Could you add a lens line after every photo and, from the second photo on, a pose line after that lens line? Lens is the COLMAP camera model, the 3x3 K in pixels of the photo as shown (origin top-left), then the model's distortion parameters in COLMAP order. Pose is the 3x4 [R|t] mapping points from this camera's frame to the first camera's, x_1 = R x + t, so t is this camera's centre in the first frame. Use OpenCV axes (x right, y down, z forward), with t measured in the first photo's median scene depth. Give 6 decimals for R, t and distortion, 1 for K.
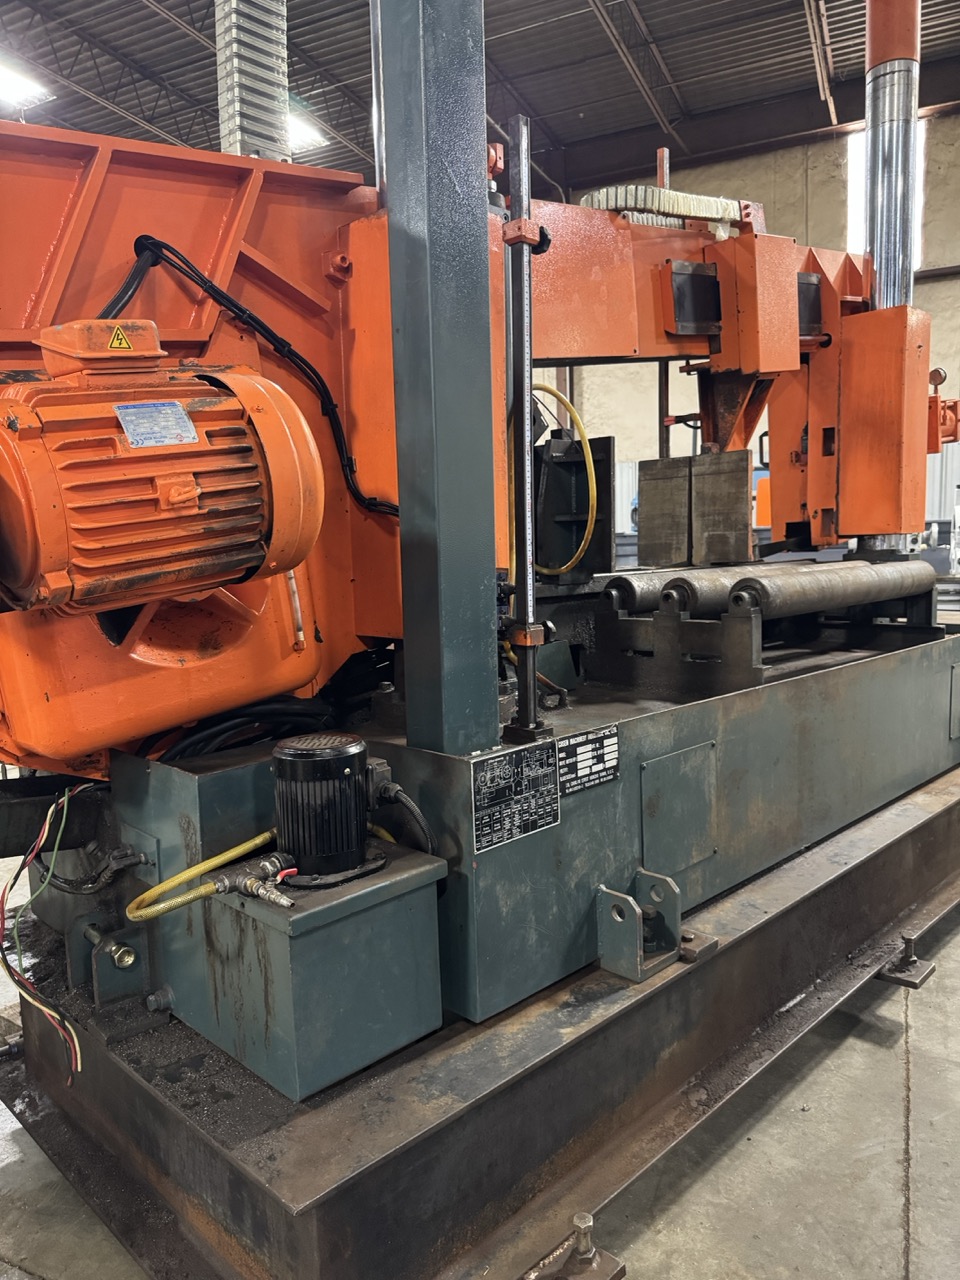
lens RADIAL K [[908.5, 0, 459.2], [0, 908.5, 637.8], [0, 0, 1]] dist [0.078716, -0.110558]
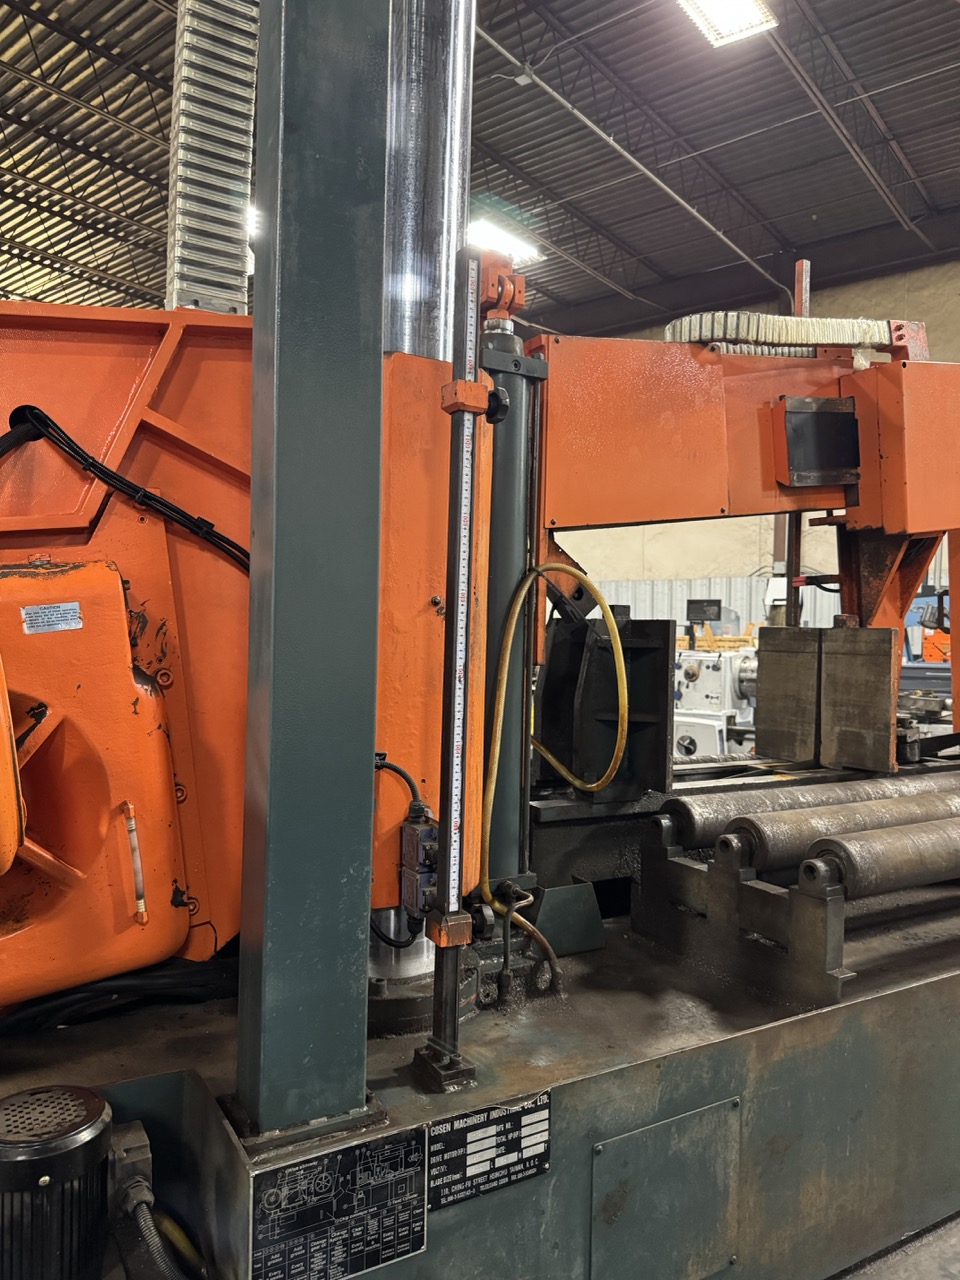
lens RADIAL K [[895.7, 0, 480.0], [0, 895.7, 640.0], [0, 0, 1]] dist [0.045449, -0.068219]
pose [[0.969474, 0.054091, -0.239154, 0.184523], [-0.074678, 0.994163, -0.077871, -0.127055], [0.233546, 0.093353, 0.967854, 0.210659]]
